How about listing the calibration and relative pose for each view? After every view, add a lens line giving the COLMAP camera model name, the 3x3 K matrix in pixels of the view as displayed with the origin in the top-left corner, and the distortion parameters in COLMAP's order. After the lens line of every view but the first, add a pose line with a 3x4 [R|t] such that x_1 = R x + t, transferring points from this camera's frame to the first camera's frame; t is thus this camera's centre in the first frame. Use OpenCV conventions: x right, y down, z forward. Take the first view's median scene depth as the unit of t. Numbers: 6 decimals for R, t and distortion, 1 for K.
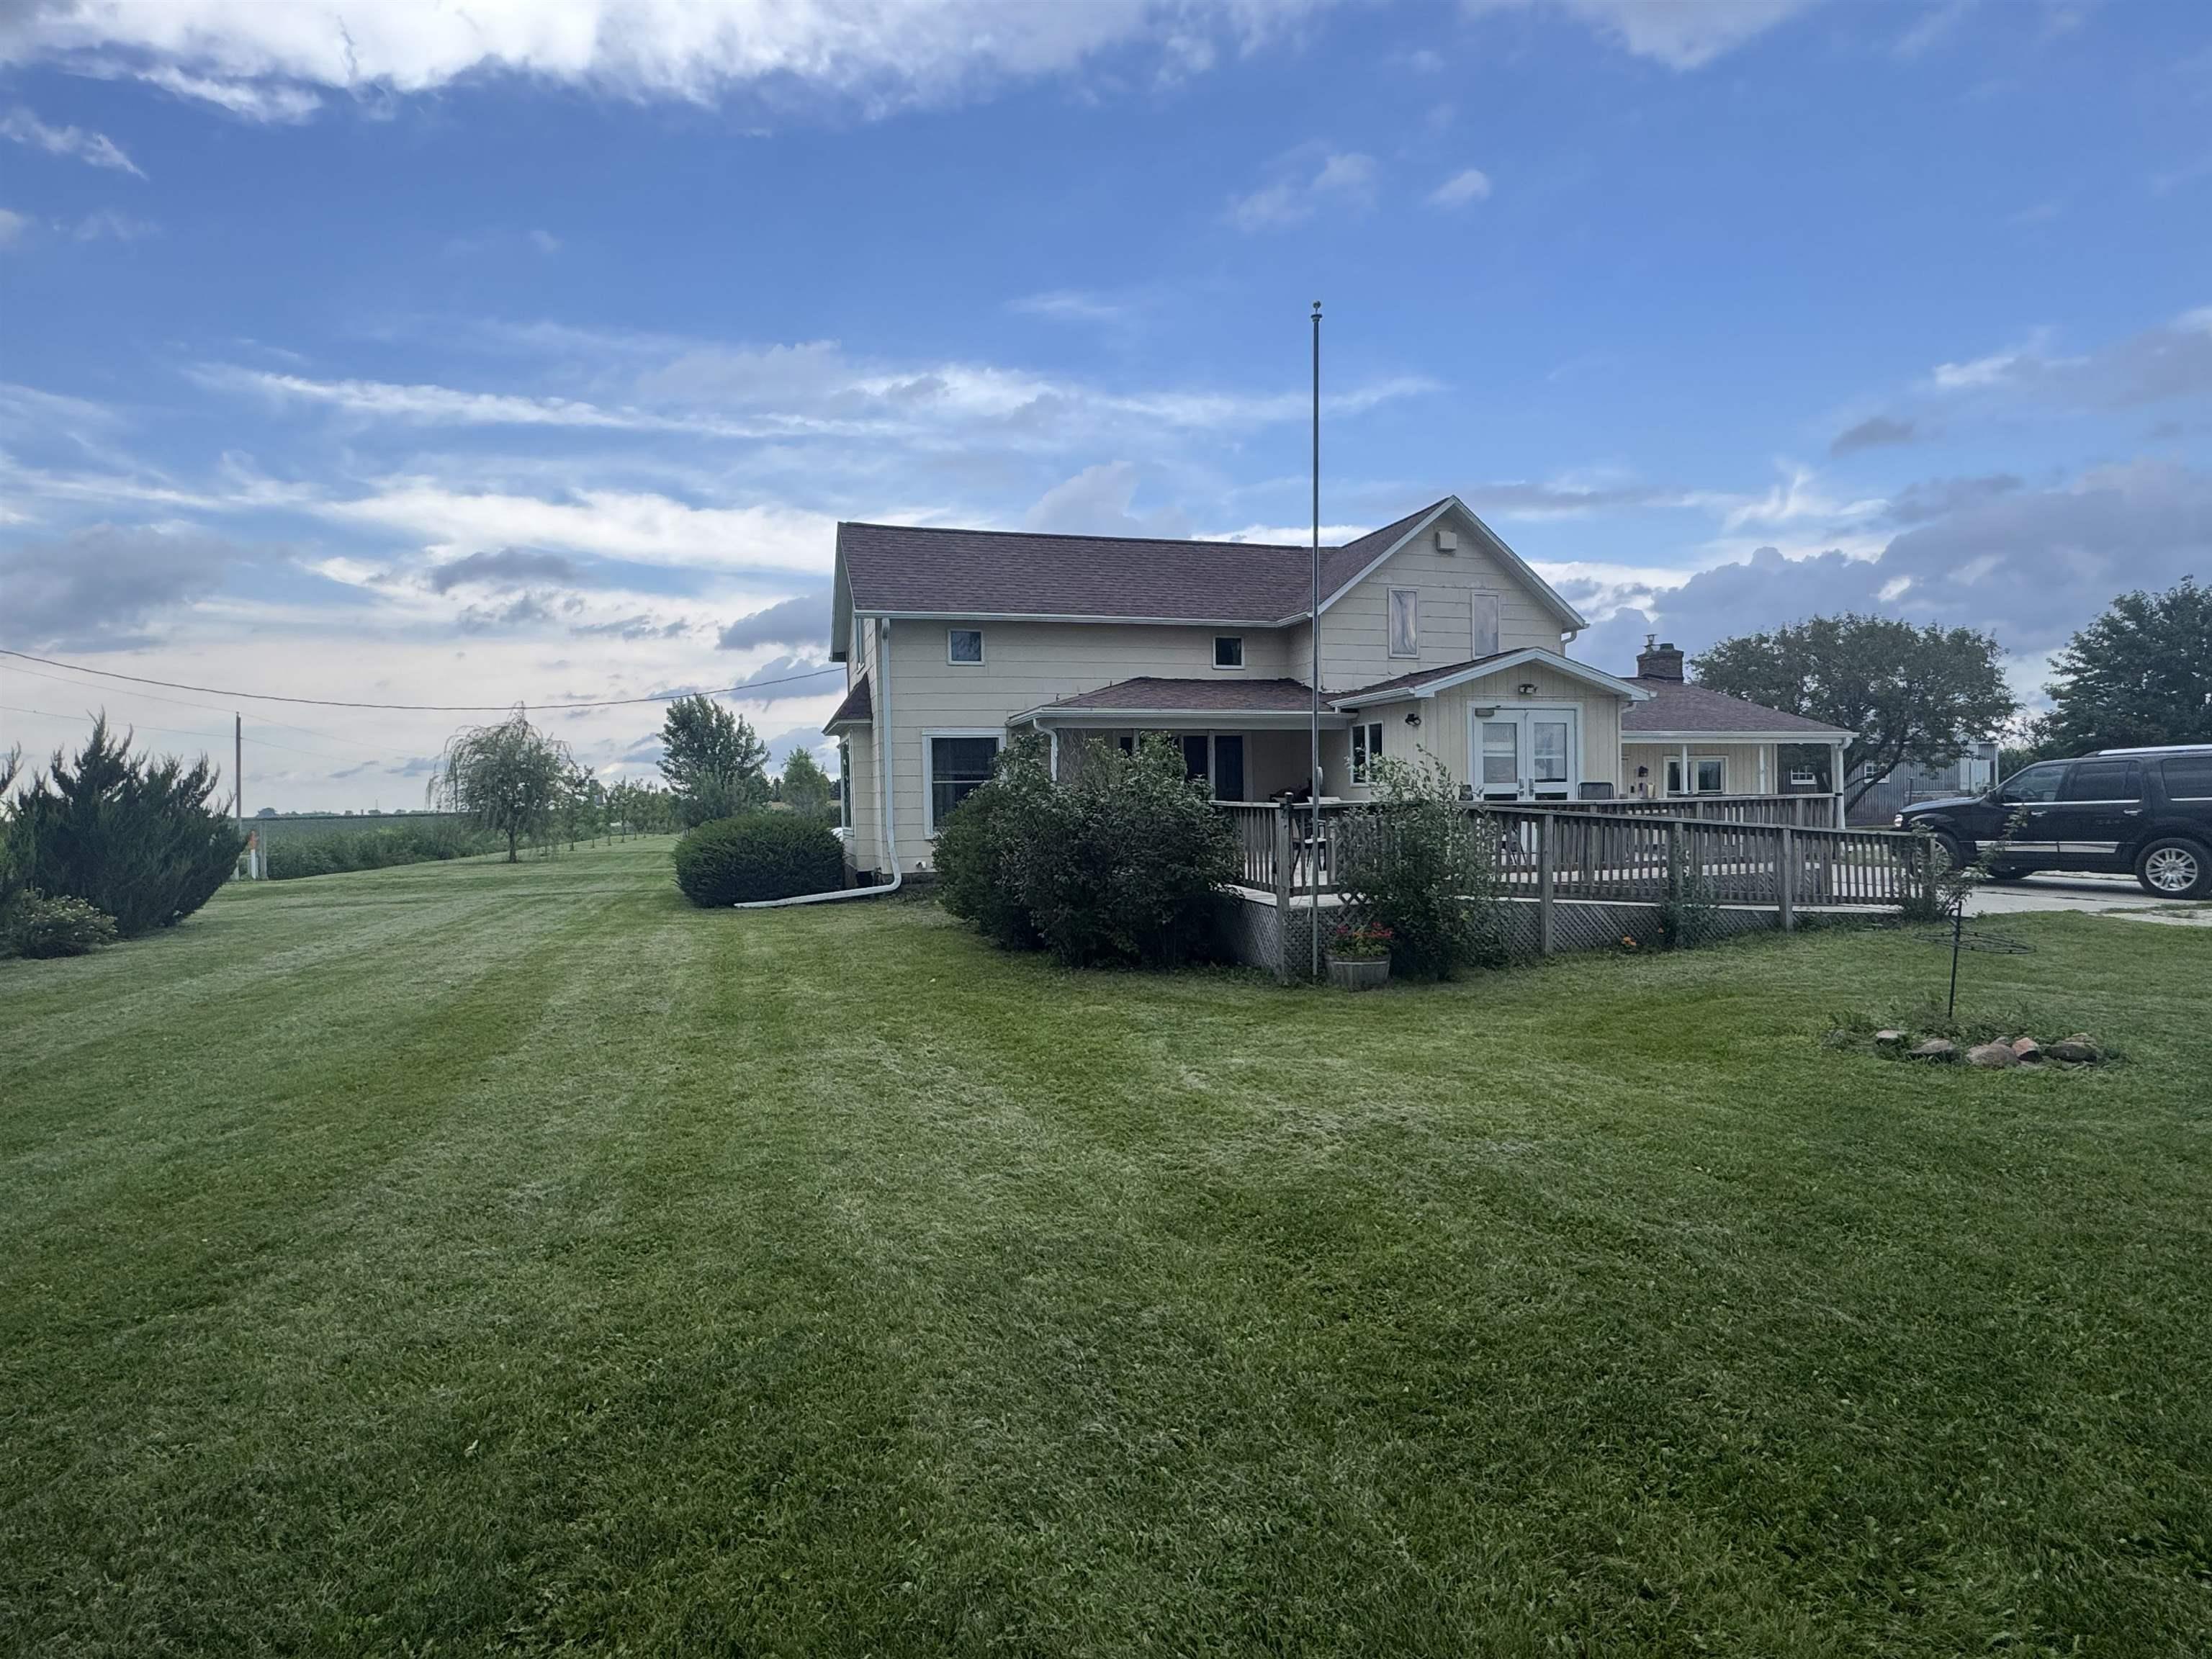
lens RADIAL K [[1146.8, 0, 1108.0], [0, 1146.8, 825.0], [0, 0, 1]] dist [-0.002006, 0.000467]
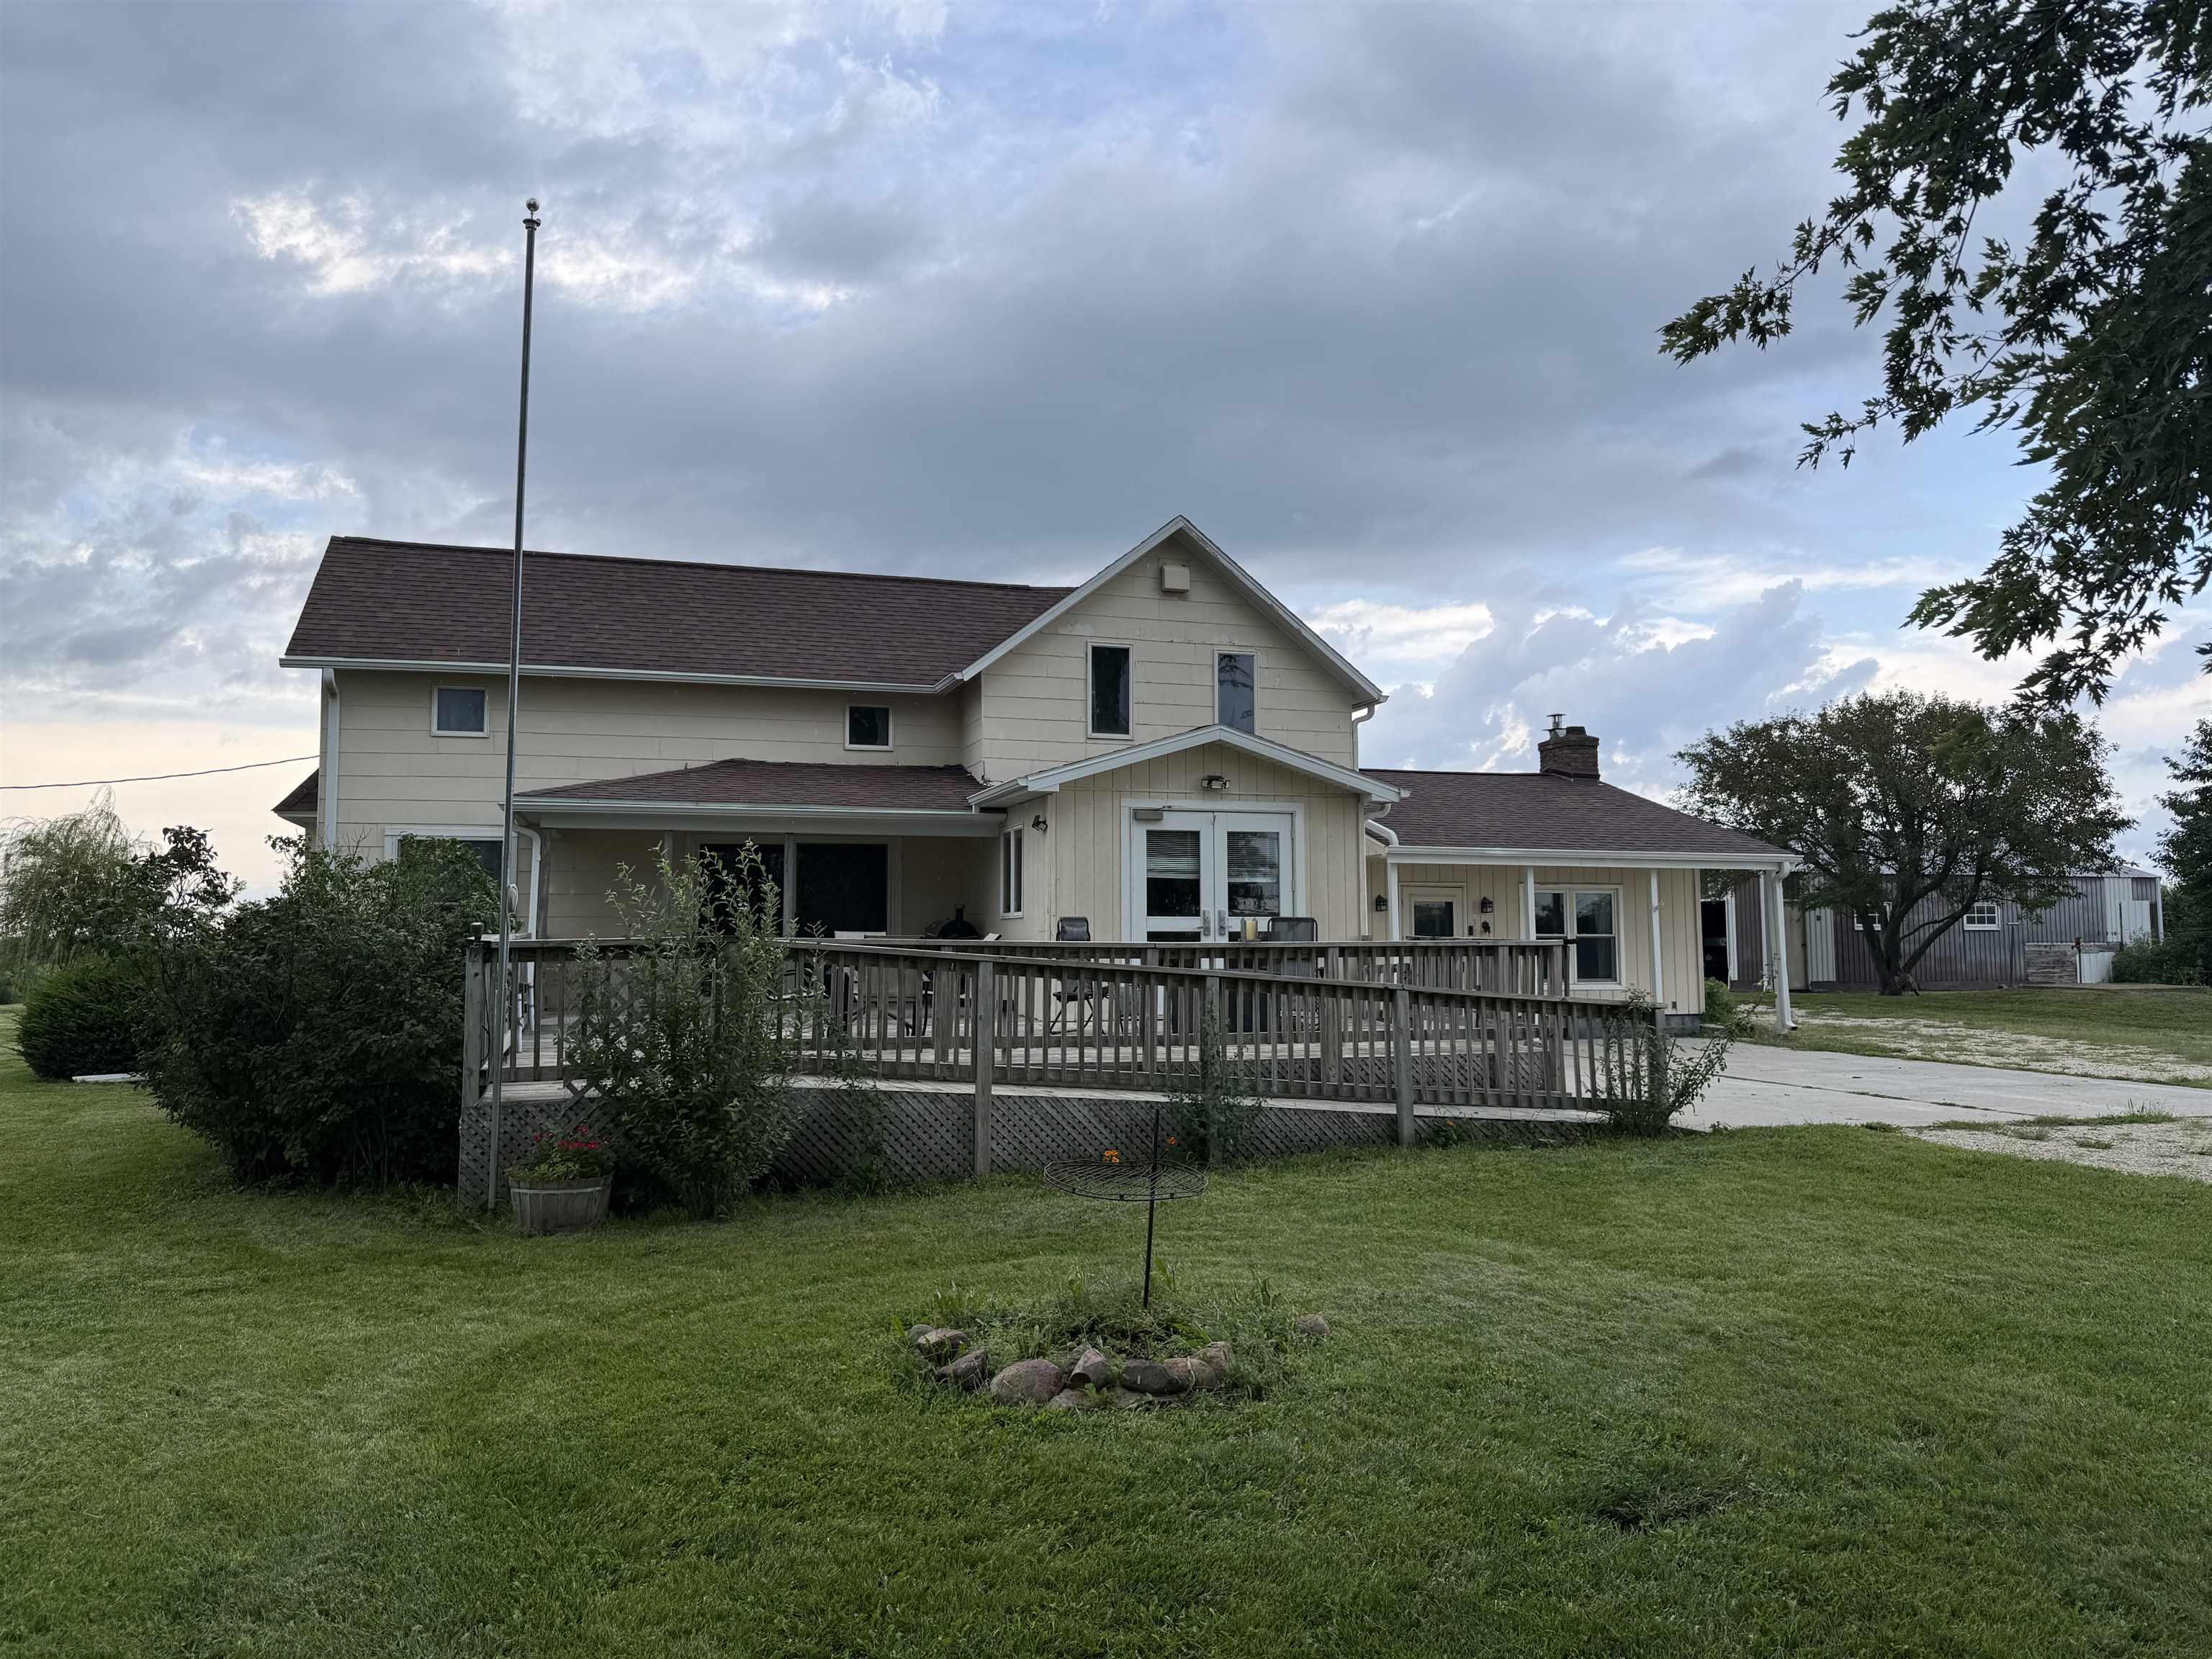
lens RADIAL K [[1548.3, 0, 1114.8], [0, 1548.3, 812.2], [0, 0, 1]] dist [0.068774, -0.013120]
pose [[0.999854, 0.016561, -0.004095, 0.308693], [-0.016892, 0.994686, -0.101560, -0.003712], [0.002391, 0.101615, 0.994821, 0.060806]]
